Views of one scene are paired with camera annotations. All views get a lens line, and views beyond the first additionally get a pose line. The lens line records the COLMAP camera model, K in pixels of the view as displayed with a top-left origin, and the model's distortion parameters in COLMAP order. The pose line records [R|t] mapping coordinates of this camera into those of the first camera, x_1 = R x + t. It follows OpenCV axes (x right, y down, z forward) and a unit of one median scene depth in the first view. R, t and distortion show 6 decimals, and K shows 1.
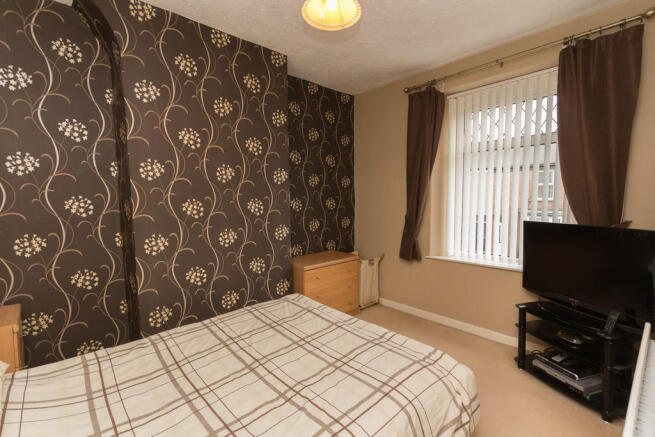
lens RADIAL K [[309.3, 0, 327.5], [0, 309.3, 218.5], [0, 0, 1]] dist [-0.000520, -0.000108]
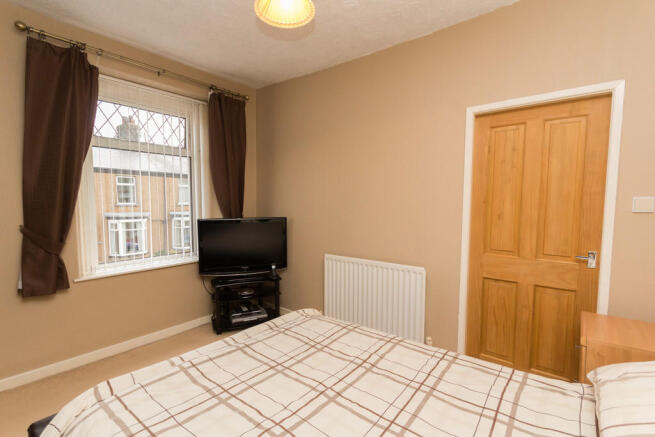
lens RADIAL K [[305.1, 0, 328.6], [0, 305.1, 229.1], [0, 0, 1]] dist [-0.001704, -0.000333]
pose [[-0.168199, -0.078015, 0.982661, -0.654505], [0.064219, 0.993878, 0.089898, -0.032705], [-0.983659, 0.078227, -0.162159, 0.706324]]
